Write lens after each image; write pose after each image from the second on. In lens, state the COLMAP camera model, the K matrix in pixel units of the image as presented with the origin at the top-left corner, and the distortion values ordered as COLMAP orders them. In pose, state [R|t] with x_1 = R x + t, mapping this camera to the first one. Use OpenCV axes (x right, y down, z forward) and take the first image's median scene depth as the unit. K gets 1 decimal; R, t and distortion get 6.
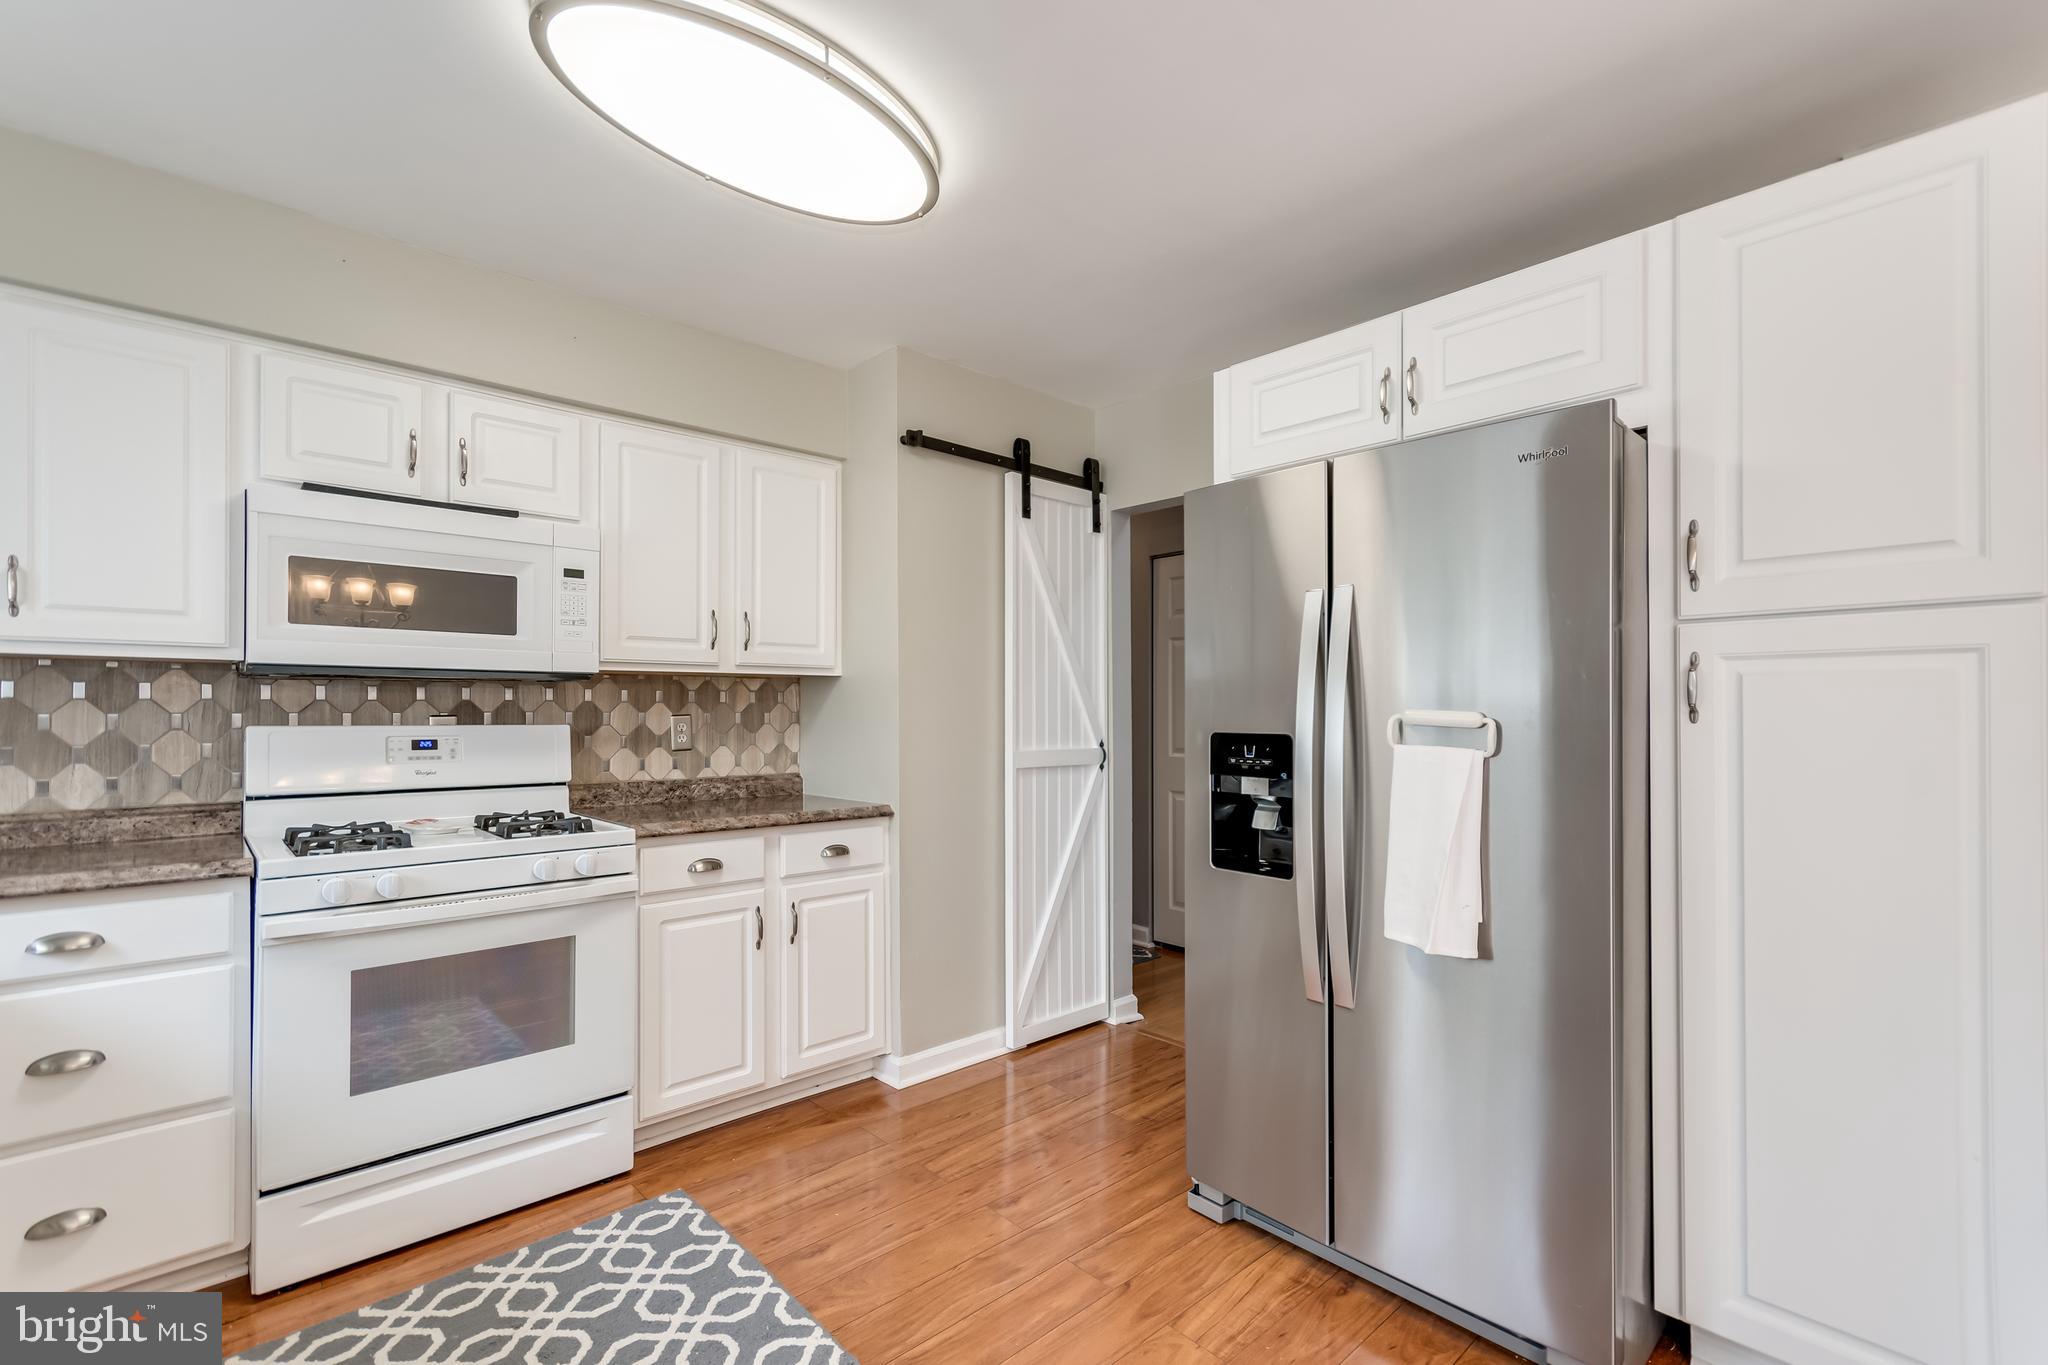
lens RADIAL K [[895.5, 0, 1036.3], [0, 895.5, 706.7], [0, 0, 1]] dist [0.001923, 0.000427]
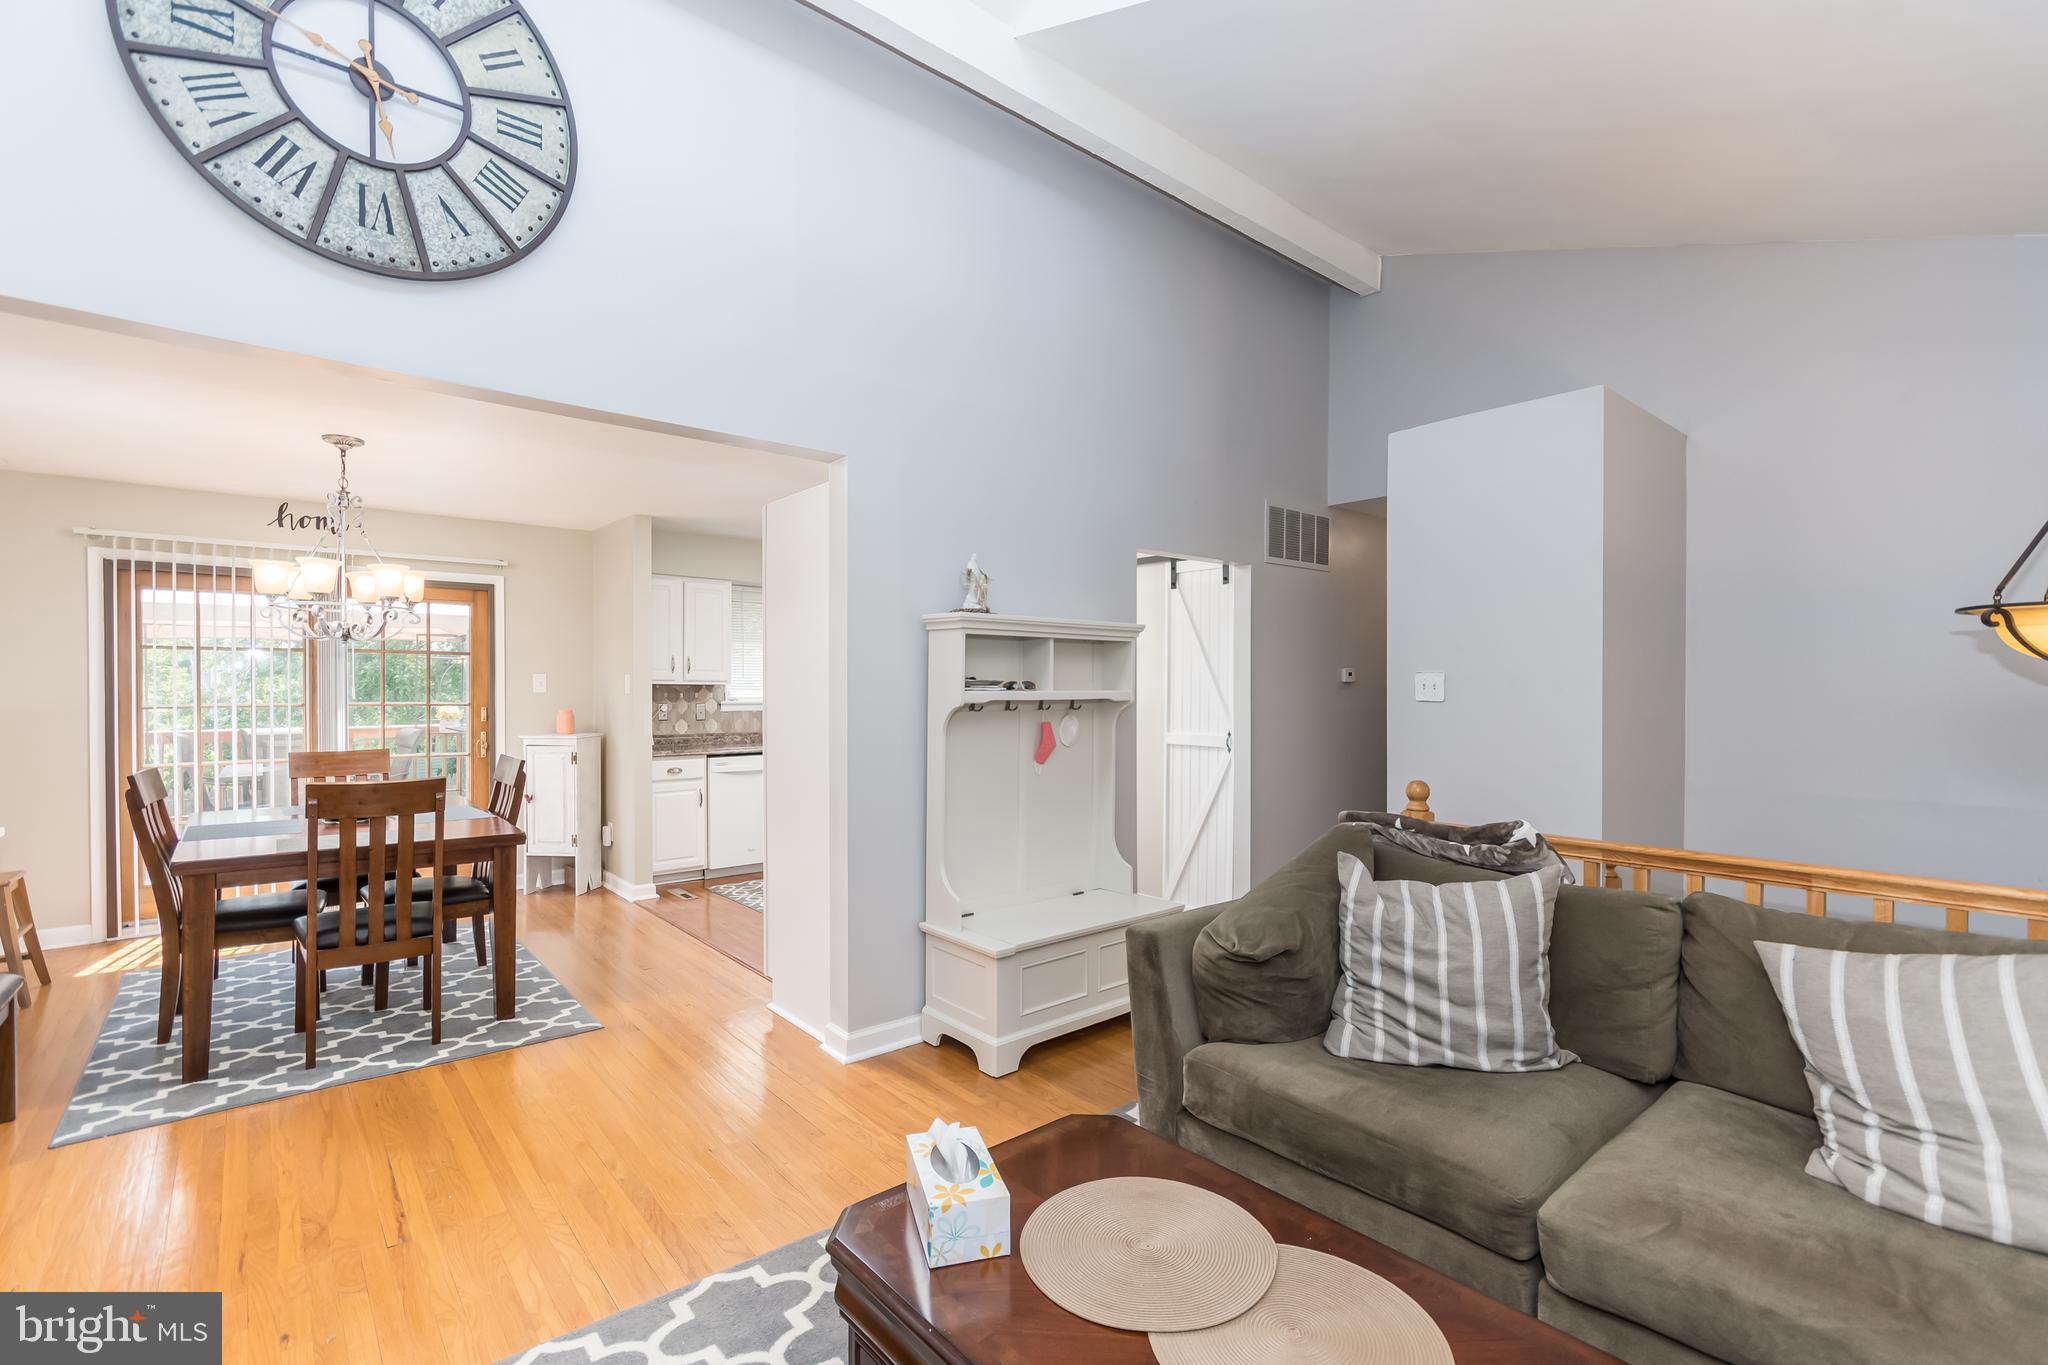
lens RADIAL K [[893.3, 0, 1024.0], [0, 893.3, 699.0], [0, 0, 1]] dist [0.000837, -0.000014]
pose [[-0.030505, 0.023927, -0.999248, 1.949598], [0.007387, 0.999692, 0.023712, -0.064724], [0.999507, -0.006658, -0.030673, 0.941586]]
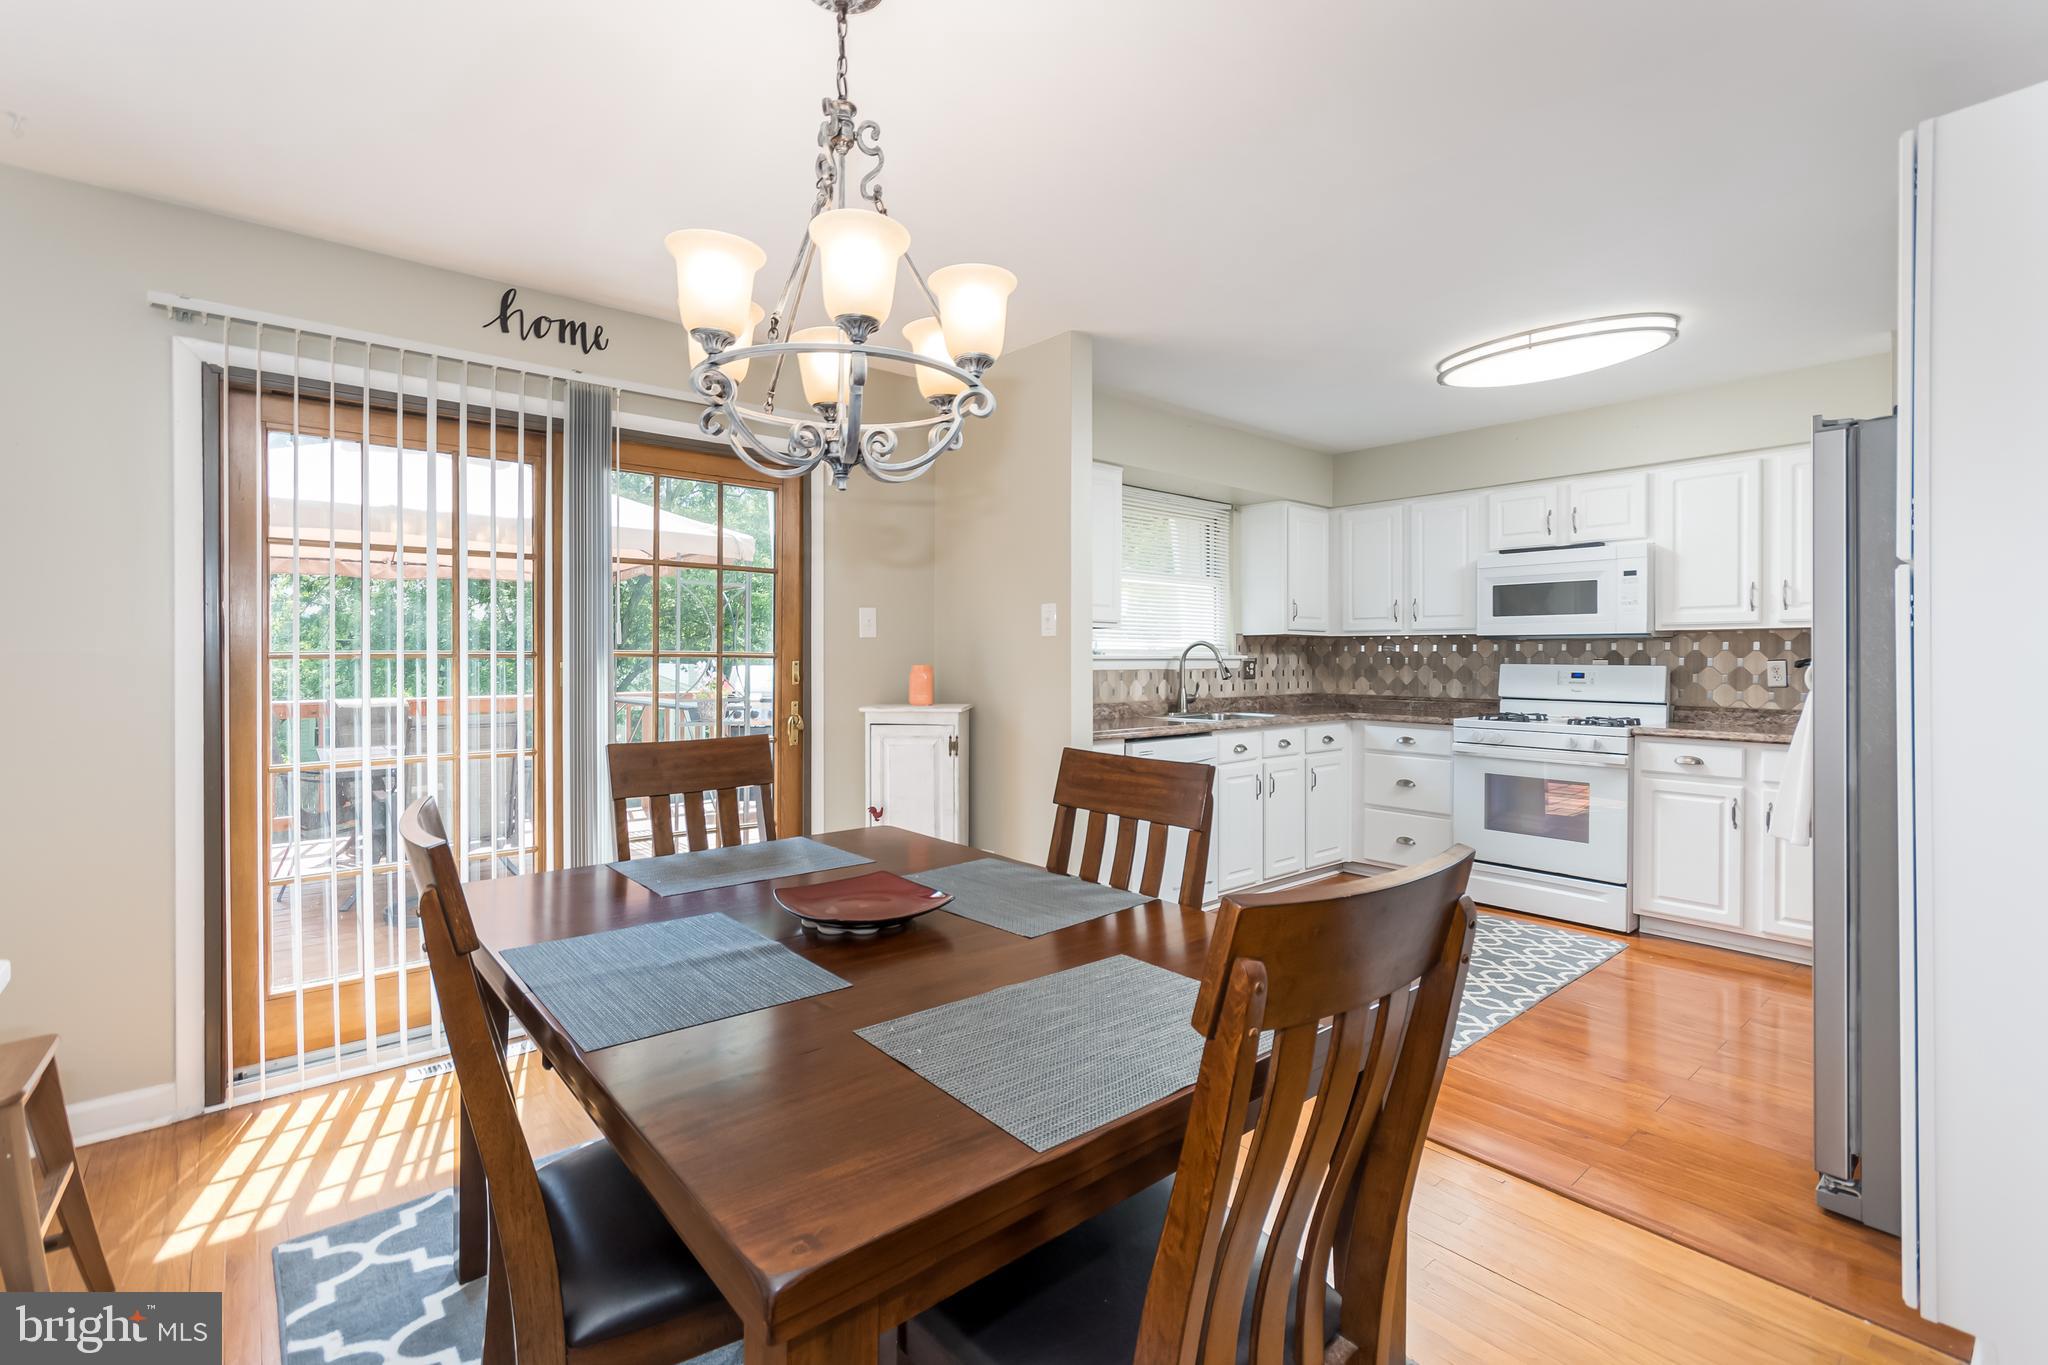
lens RADIAL K [[894.8, 0, 1021.5], [0, 894.8, 664.9], [0, 0, 1]] dist [-0.000069, 0.000677]
pose [[-0.031480, 0.010999, -0.999444, 1.129029], [0.007178, 0.999916, 0.010778, -0.006309], [0.999479, -0.006835, -0.031556, -0.061805]]
